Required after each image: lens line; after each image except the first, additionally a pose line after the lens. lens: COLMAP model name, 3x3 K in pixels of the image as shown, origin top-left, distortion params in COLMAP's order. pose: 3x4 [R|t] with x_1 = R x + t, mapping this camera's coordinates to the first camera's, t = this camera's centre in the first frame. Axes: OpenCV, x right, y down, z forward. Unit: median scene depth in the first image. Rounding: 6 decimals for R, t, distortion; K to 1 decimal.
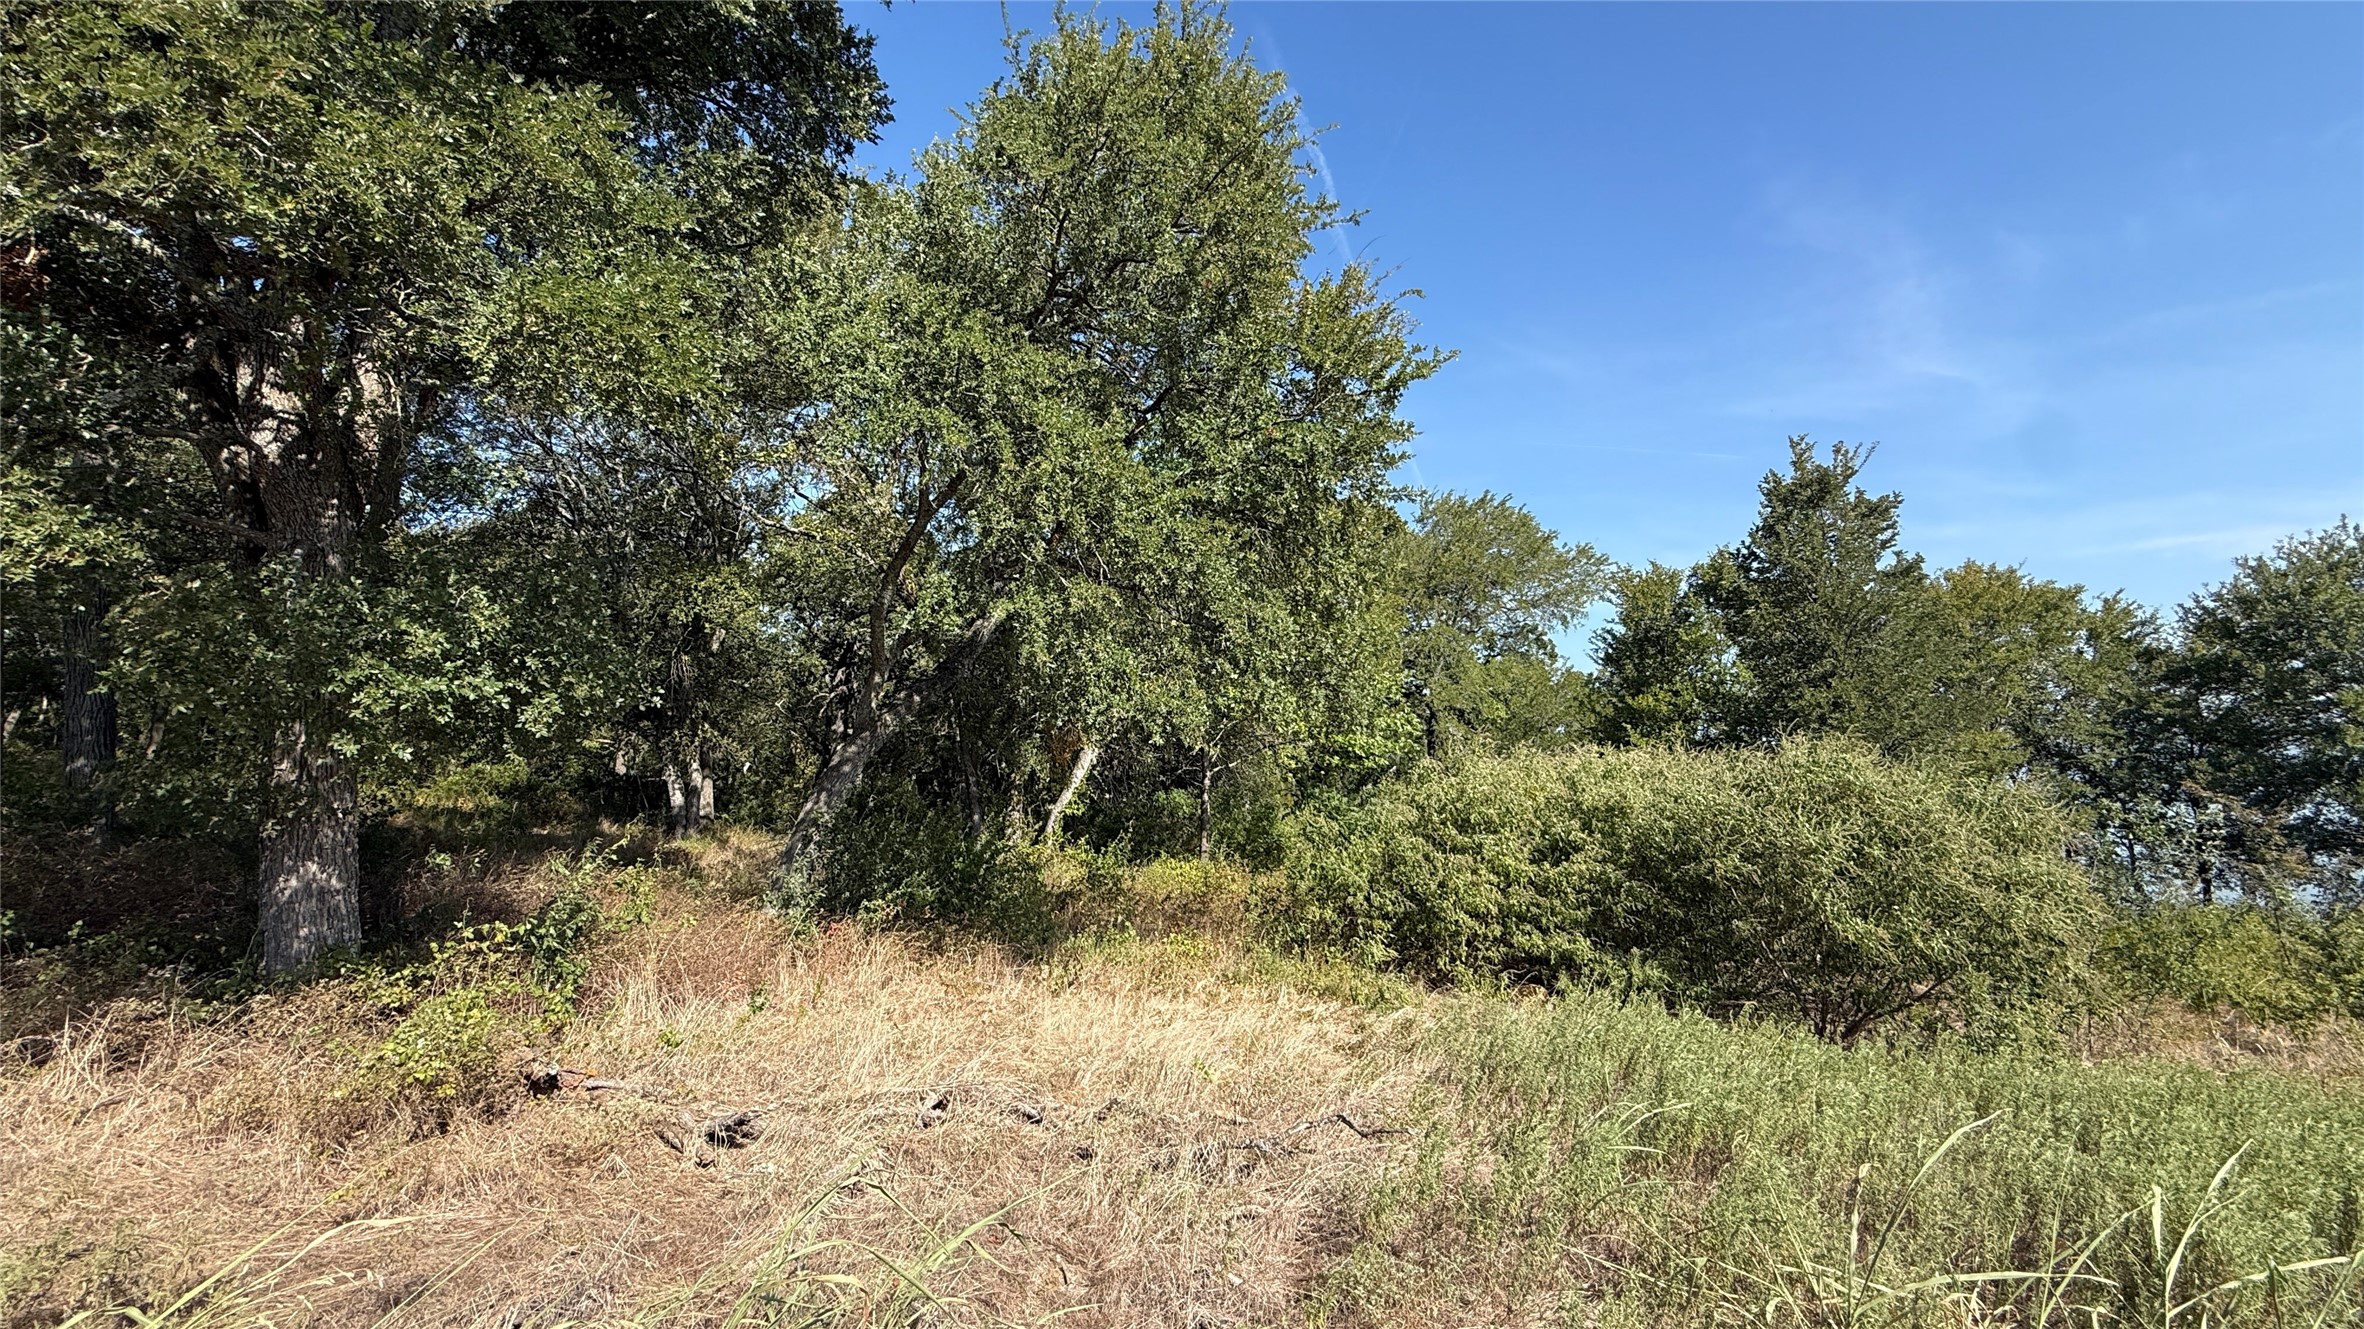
lens RADIAL K [[938.1, 0, 1138.0], [0, 938.1, 651.5], [0, 0, 1]] dist [0.012872, 0.000056]
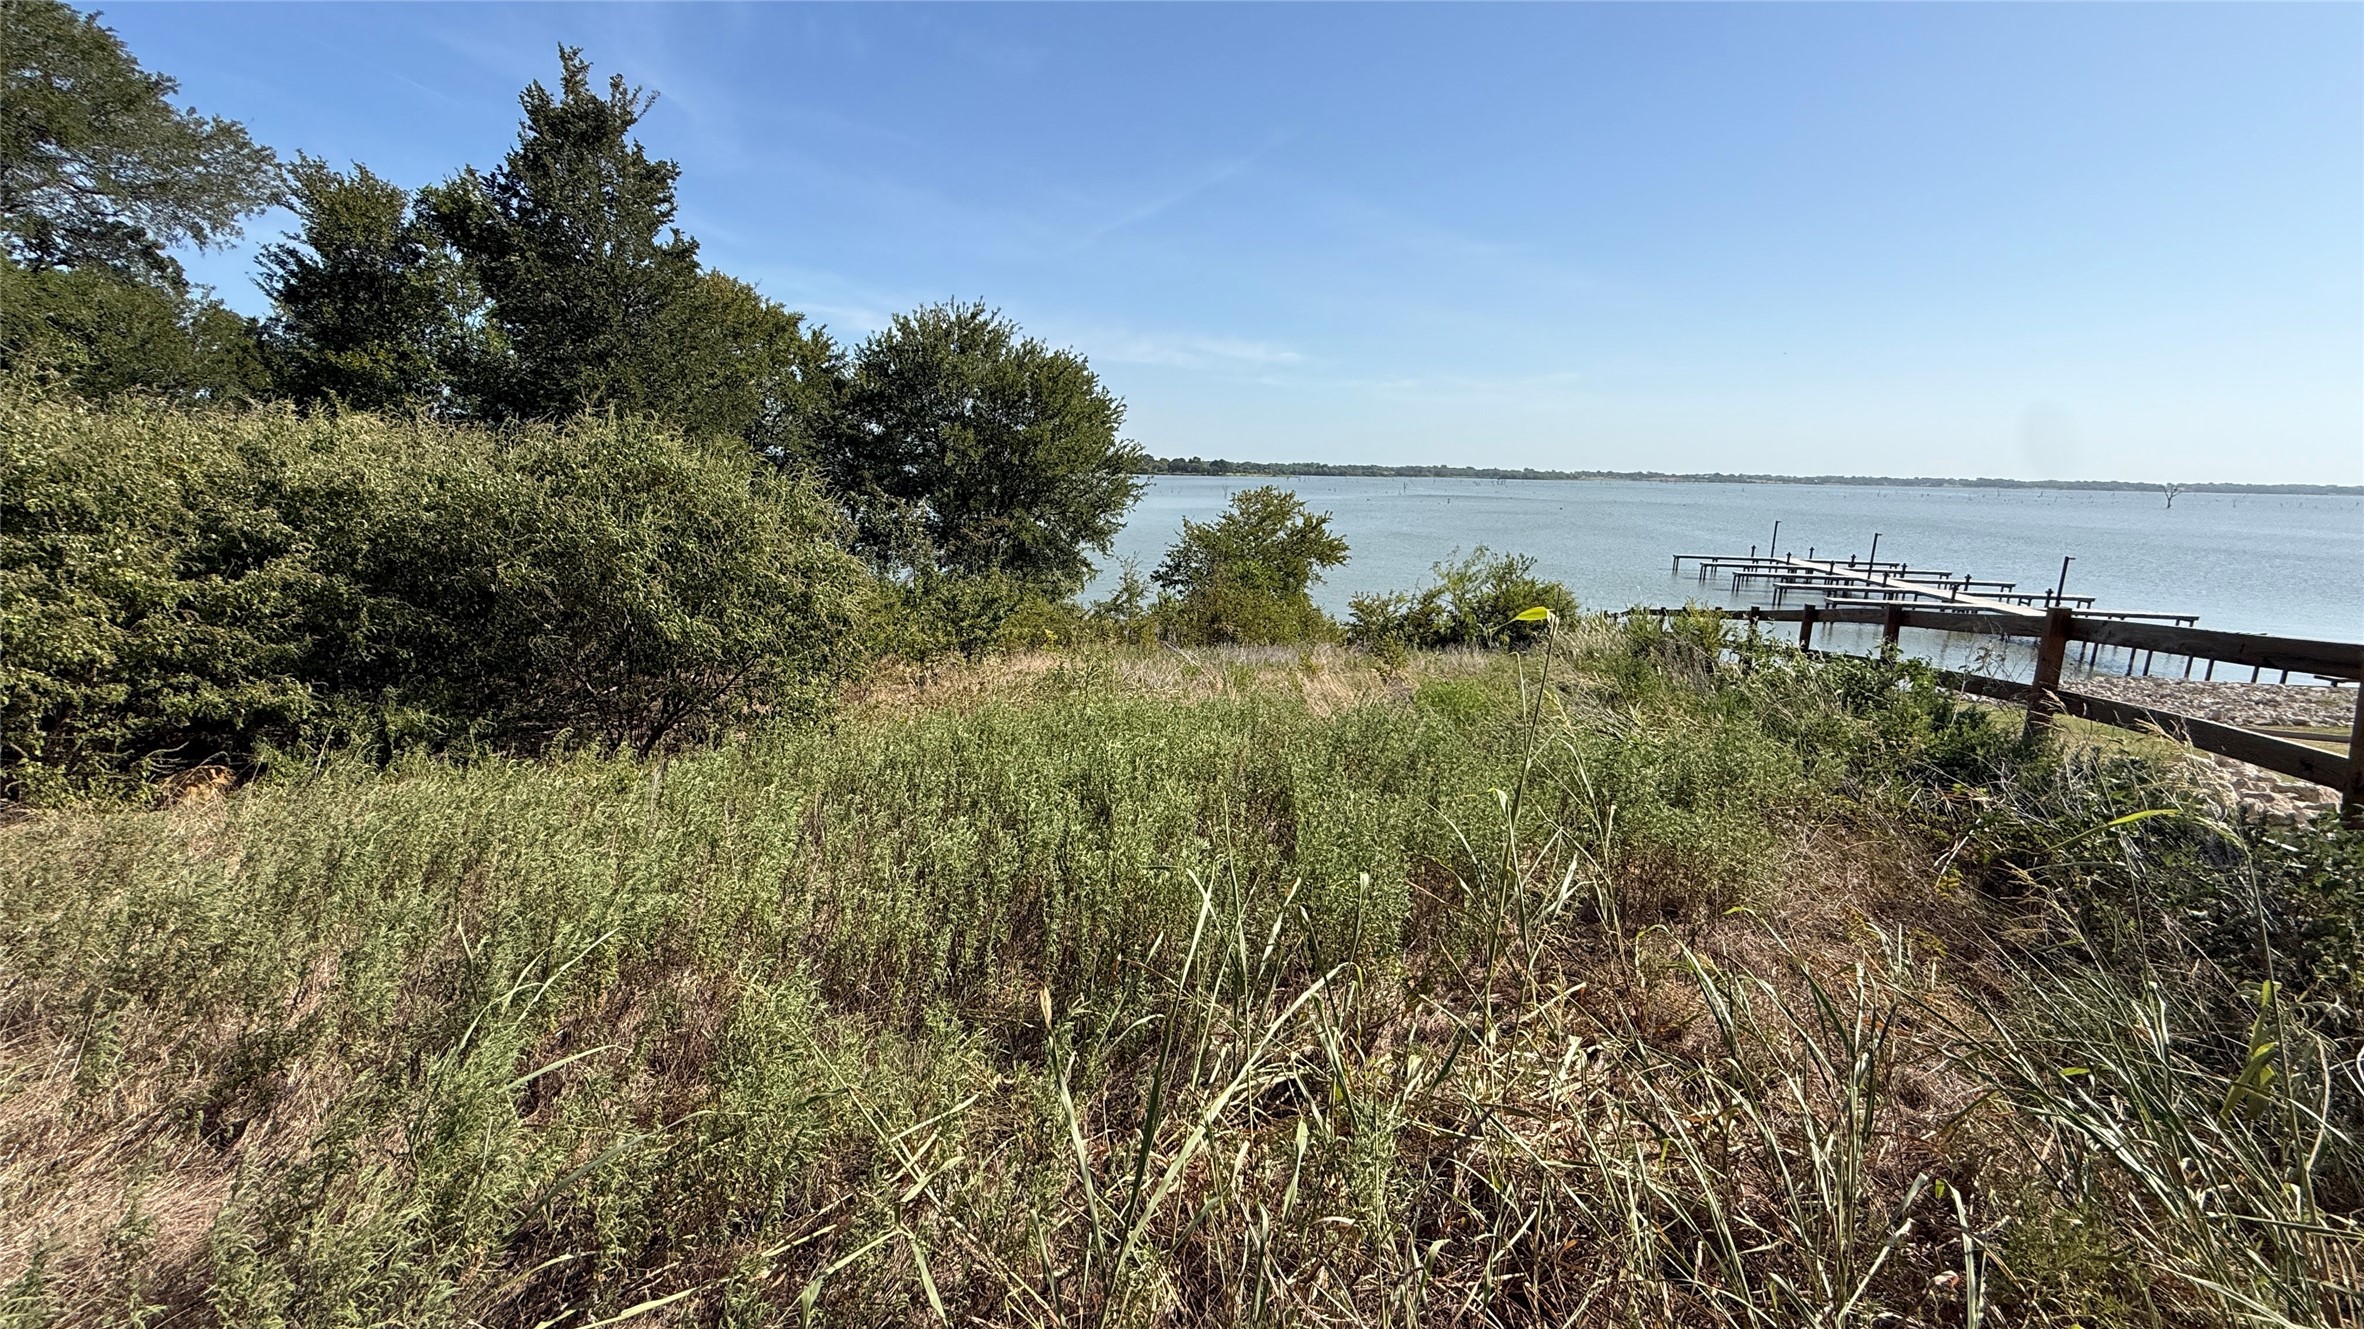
lens RADIAL K [[973.8, 0, 1179.8], [0, 973.8, 679.3], [0, 0, 1]] dist [0.013180, 0.000157]
pose [[0.369321, -0.141873, 0.918409, 0.039601], [-0.162841, 0.963107, 0.214262, 0.031669], [-0.914923, -0.228686, 0.332592, 0.122364]]
